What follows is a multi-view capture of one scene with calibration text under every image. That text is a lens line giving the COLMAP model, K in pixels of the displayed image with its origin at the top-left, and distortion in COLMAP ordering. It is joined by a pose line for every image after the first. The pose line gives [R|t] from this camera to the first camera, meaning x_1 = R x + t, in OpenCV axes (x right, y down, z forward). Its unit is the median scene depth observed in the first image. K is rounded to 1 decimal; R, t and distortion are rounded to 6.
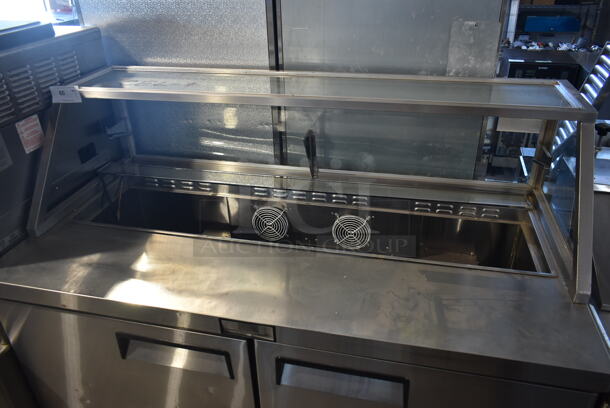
lens RADIAL K [[465.7, 0, 305.0], [0, 465.7, 204.0], [0, 0, 1]] dist [-0.030640, 0.002247]
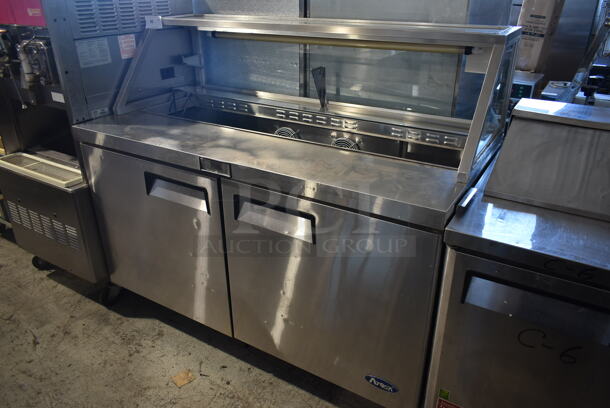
lens RADIAL K [[465.7, 0, 305.0], [0, 465.7, 204.0], [0, 0, 1]] dist [-0.030640, 0.002247]
pose [[0.949165, 0.153201, -0.274984, 0.422426], [-0.168753, 0.985083, -0.033670, 0.295247], [0.265723, 0.078362, 0.960859, -0.227011]]
